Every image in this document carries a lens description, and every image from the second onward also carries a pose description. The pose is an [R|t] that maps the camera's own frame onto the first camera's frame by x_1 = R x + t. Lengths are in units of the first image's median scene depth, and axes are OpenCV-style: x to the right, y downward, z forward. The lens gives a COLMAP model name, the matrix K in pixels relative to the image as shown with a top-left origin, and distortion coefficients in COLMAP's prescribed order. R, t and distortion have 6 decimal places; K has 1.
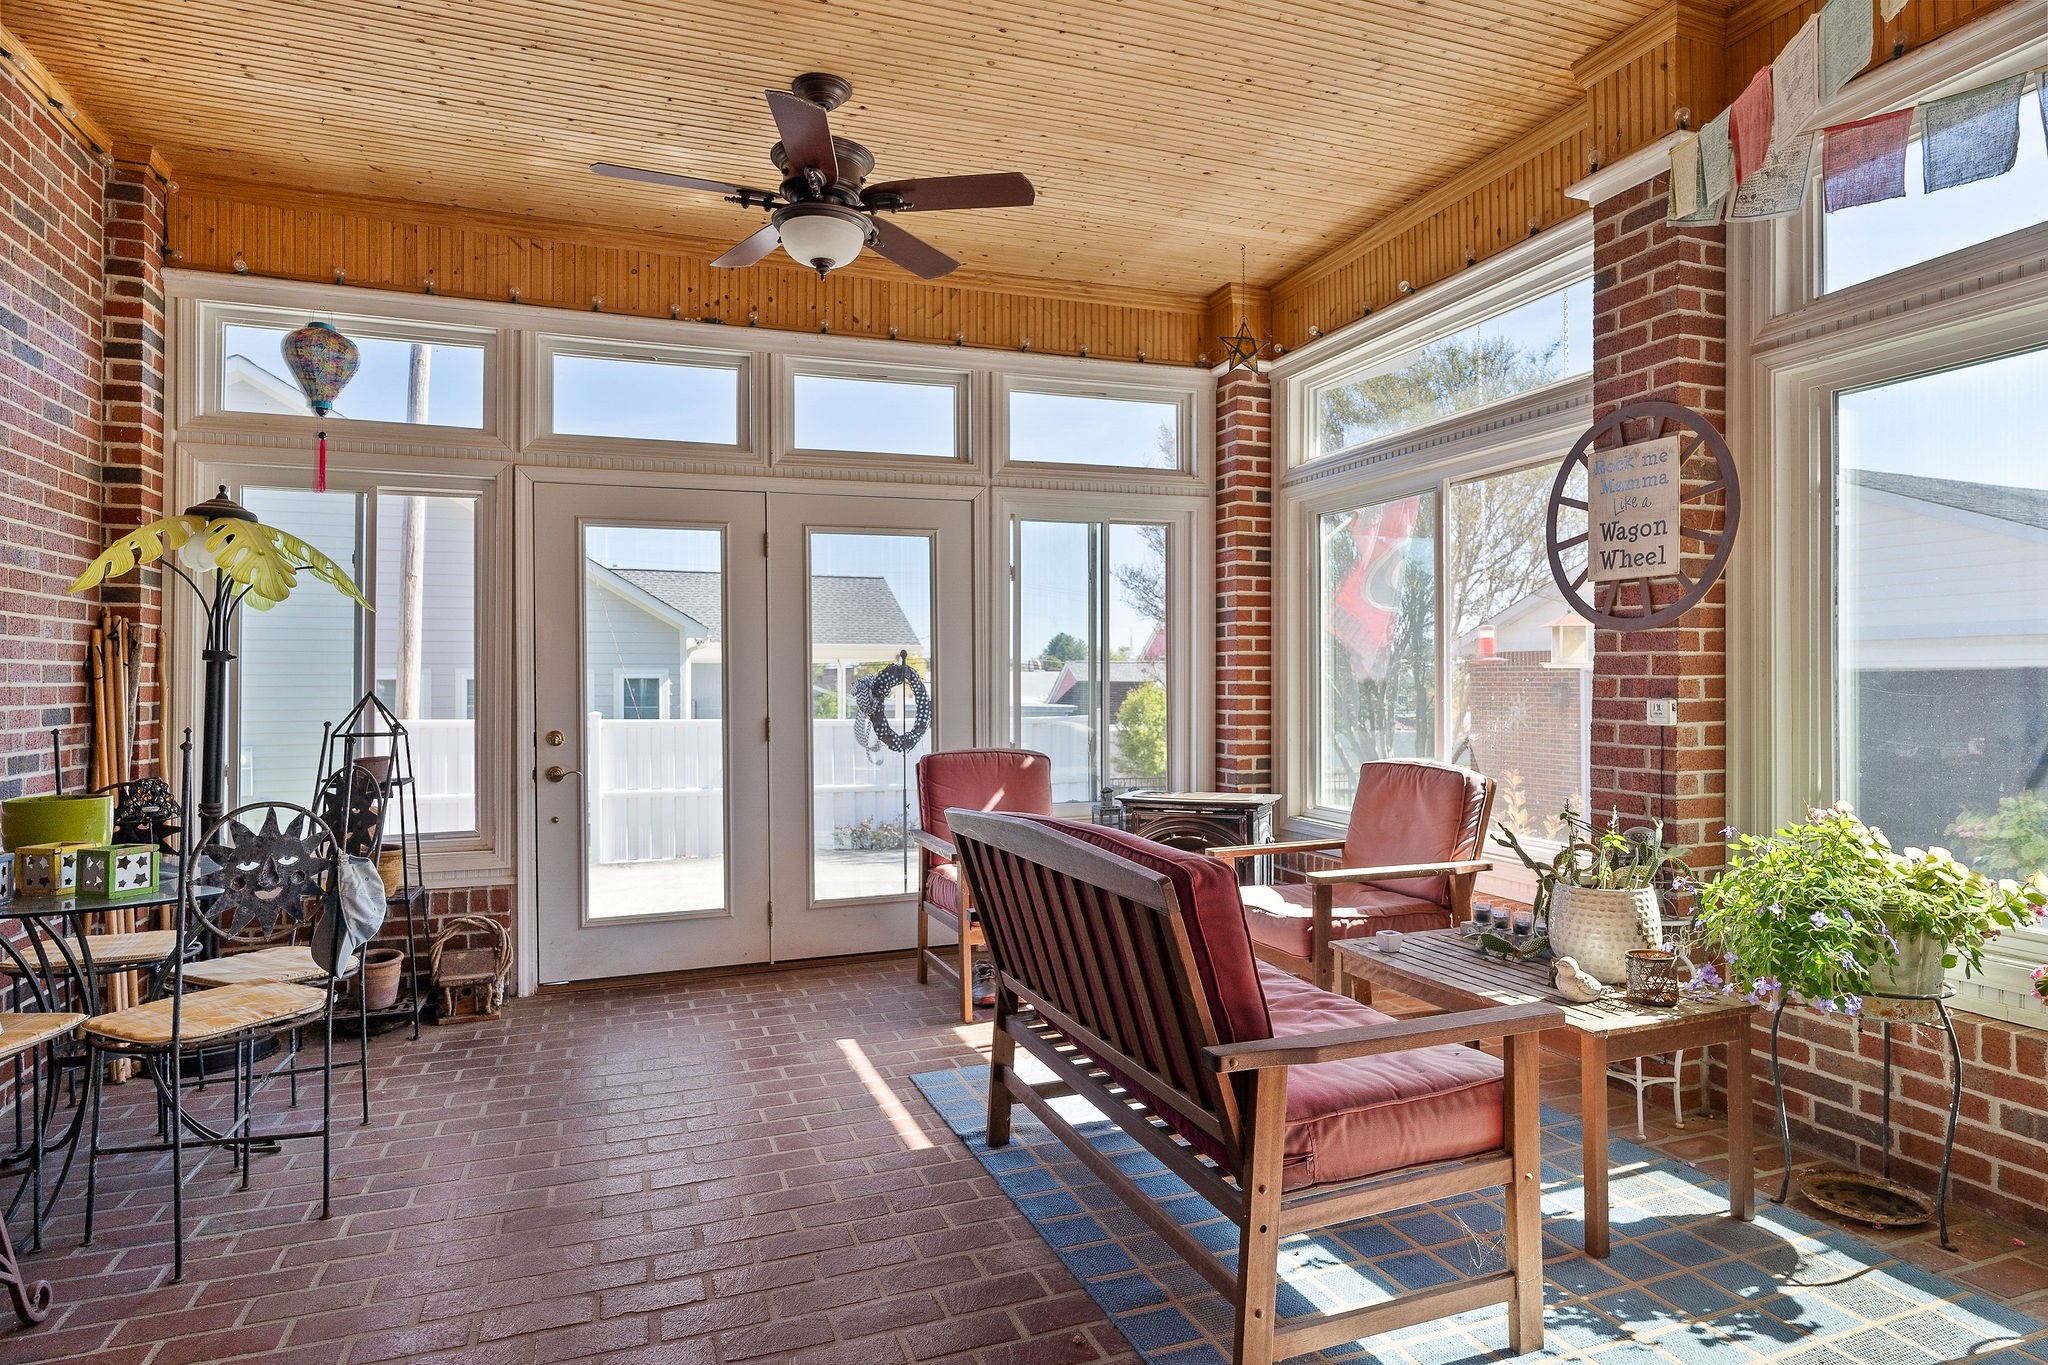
lens RADIAL K [[1147.5, 0, 1025.6], [0, 1147.5, 685.9], [0, 0, 1]] dist [0.010202, 0.001052]
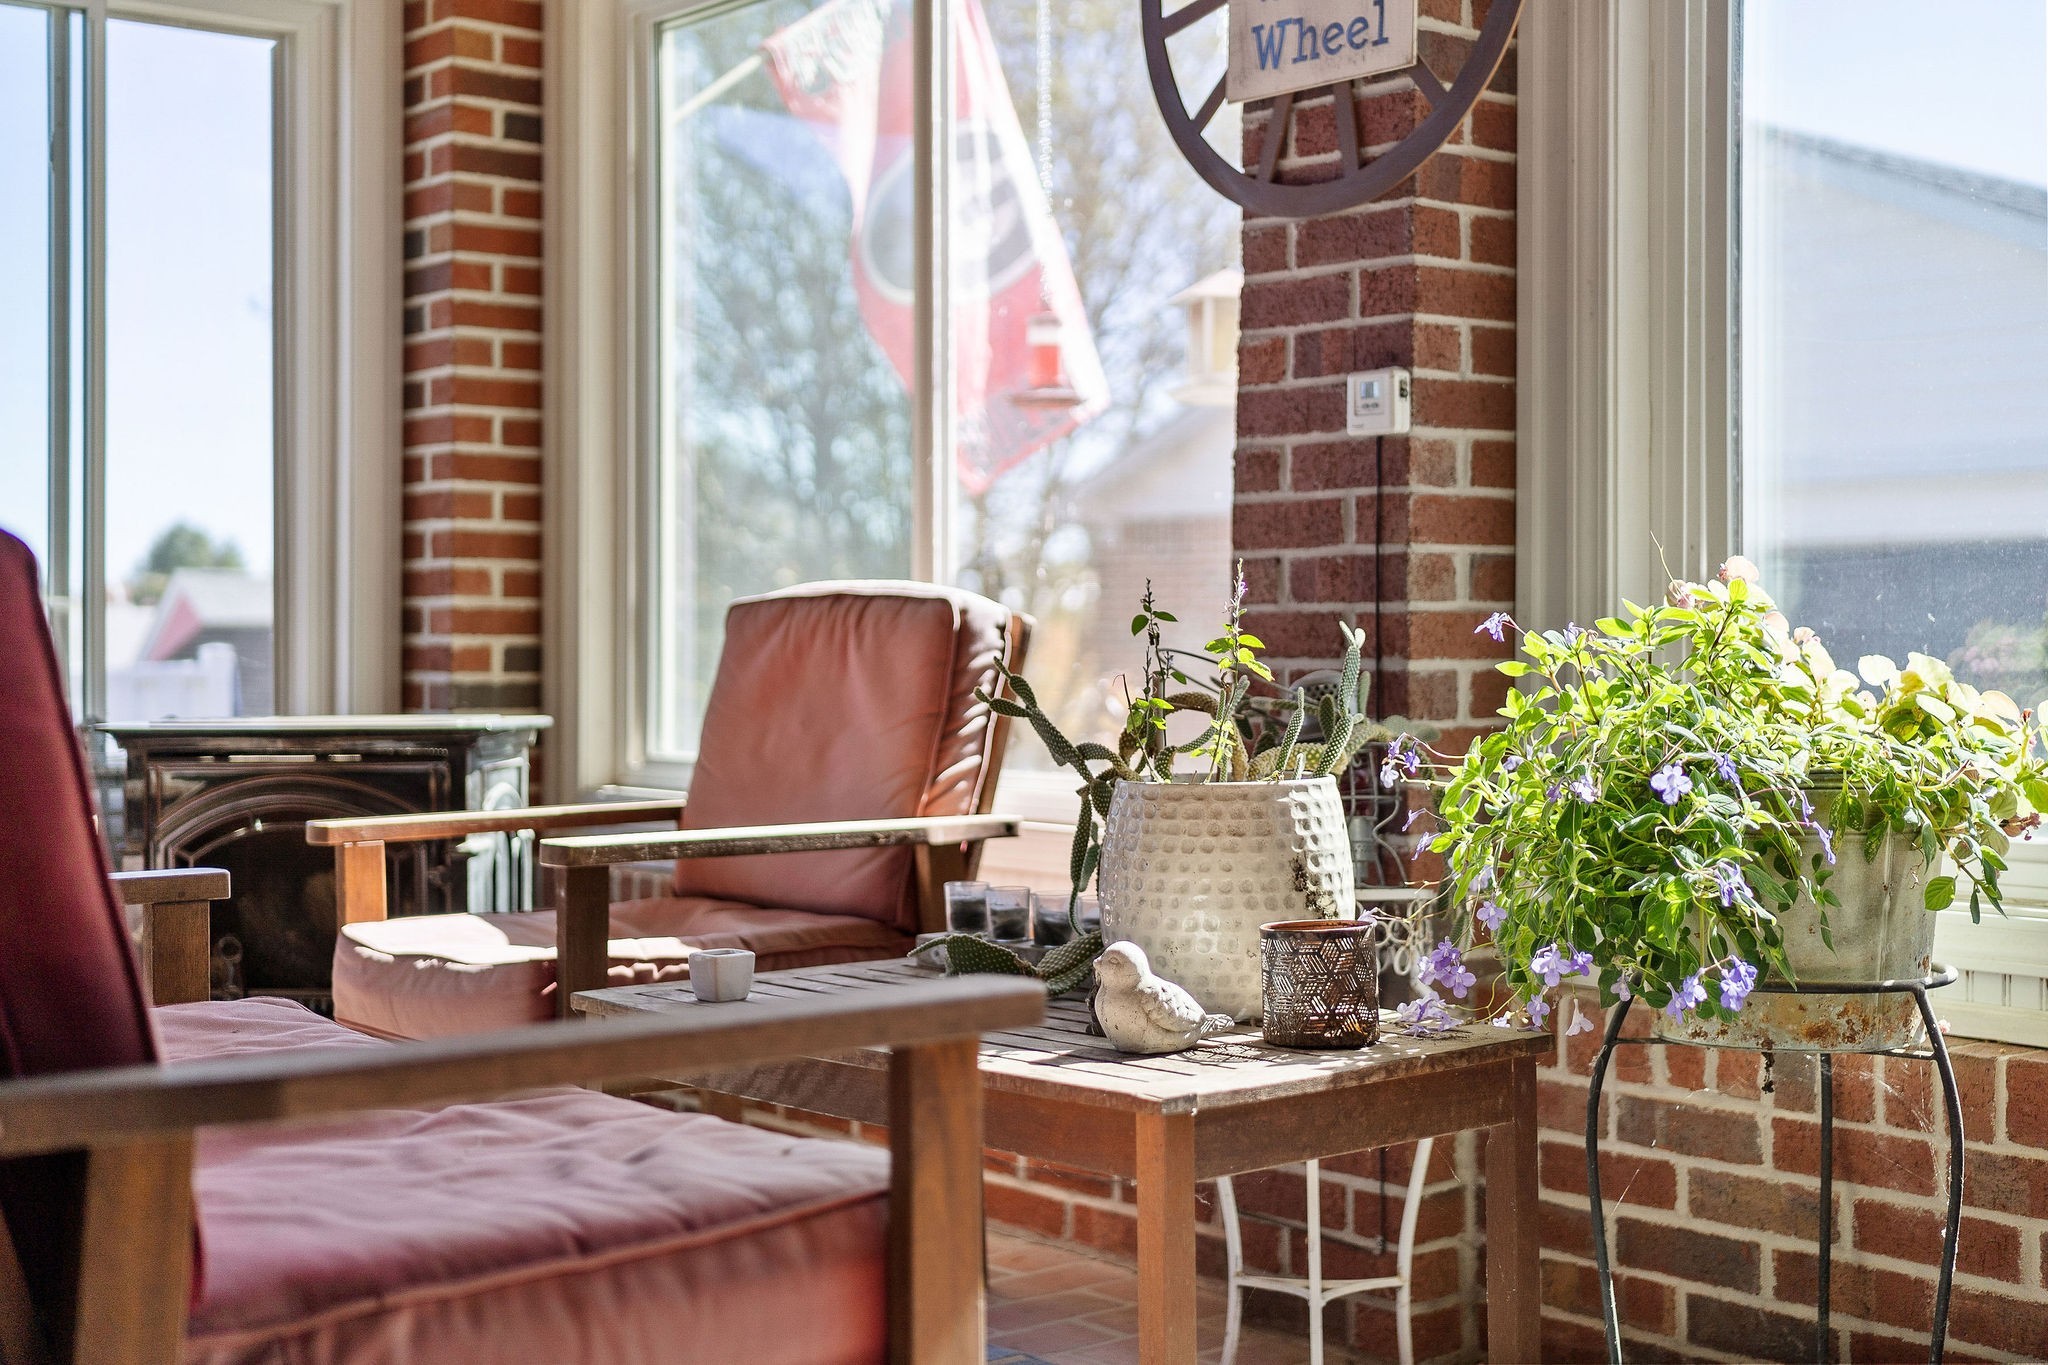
lens RADIAL K [[2671.5, 0, 1022.6], [0, 2671.5, 677.2], [0, 0, 1]] dist [0.030812, 0.000000]
pose [[0.947713, 0.001500, 0.319120, 0.128680], [-0.000955, 0.999998, -0.001864, 0.124807], [-0.319122, 0.001462, 0.947713, 0.136089]]
